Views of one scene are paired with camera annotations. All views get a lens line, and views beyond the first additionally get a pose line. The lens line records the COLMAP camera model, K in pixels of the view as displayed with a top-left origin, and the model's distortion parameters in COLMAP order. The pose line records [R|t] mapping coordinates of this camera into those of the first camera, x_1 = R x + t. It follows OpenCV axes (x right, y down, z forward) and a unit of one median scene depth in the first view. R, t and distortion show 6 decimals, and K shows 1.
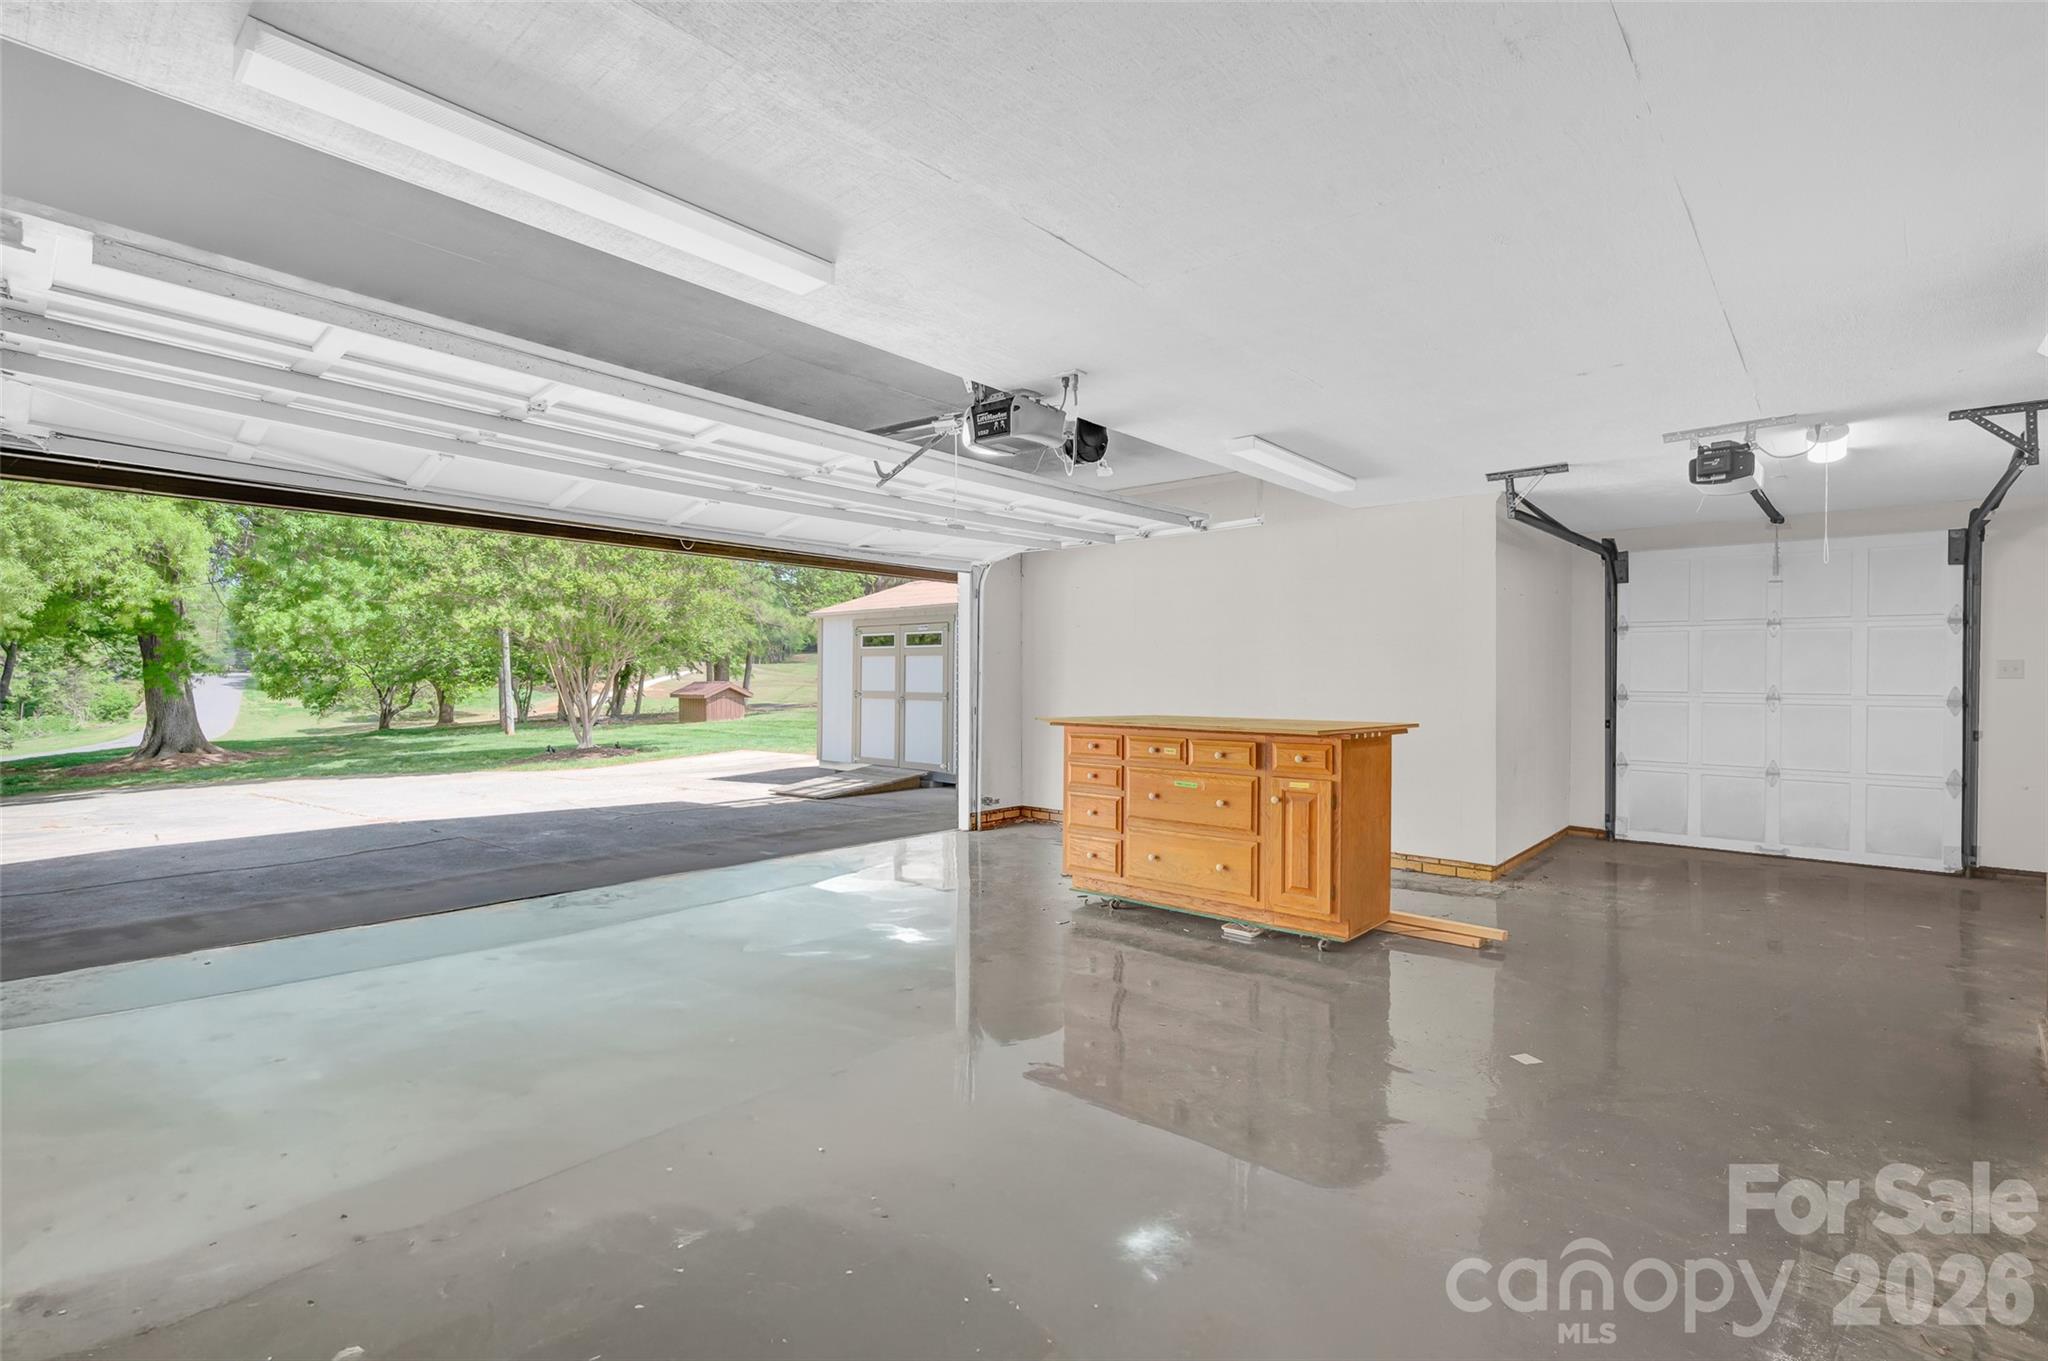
lens RADIAL K [[919.9, 0, 1030.3], [0, 919.9, 686.5], [0, 0, 1]] dist [0.003381, 0.000773]
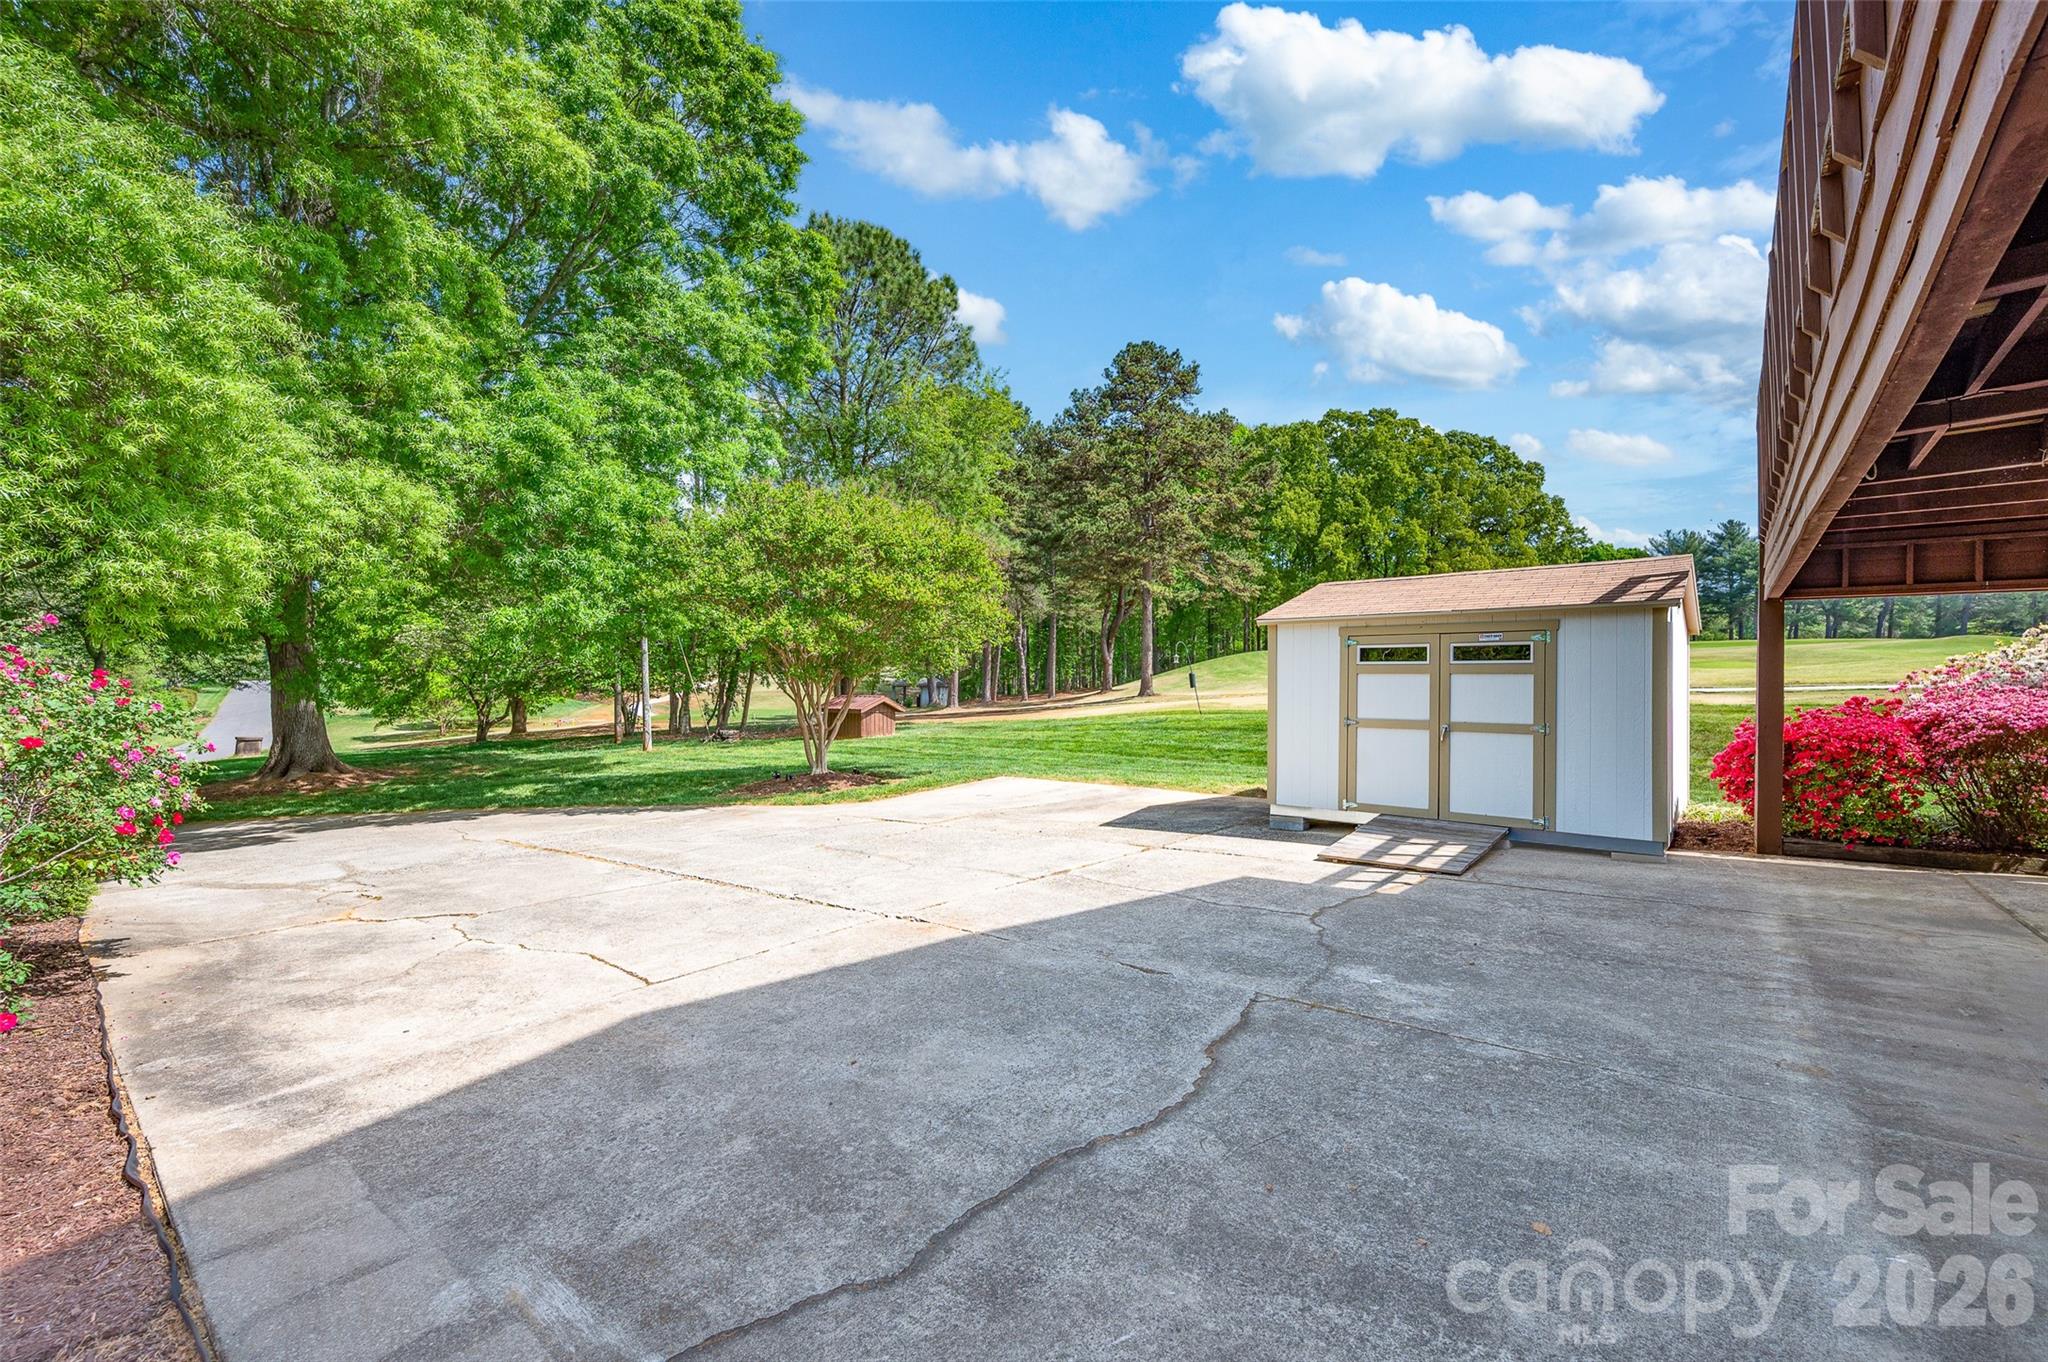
lens RADIAL K [[872.7, 0, 1017.4], [0, 872.7, 675.3], [0, 0, 1]] dist [0.000846, -0.000075]
pose [[0.999399, 0.010567, 0.033007, -0.432167], [-0.009850, 0.999713, -0.021816, -0.011125], [-0.033228, 0.021478, 0.999217, 0.240911]]
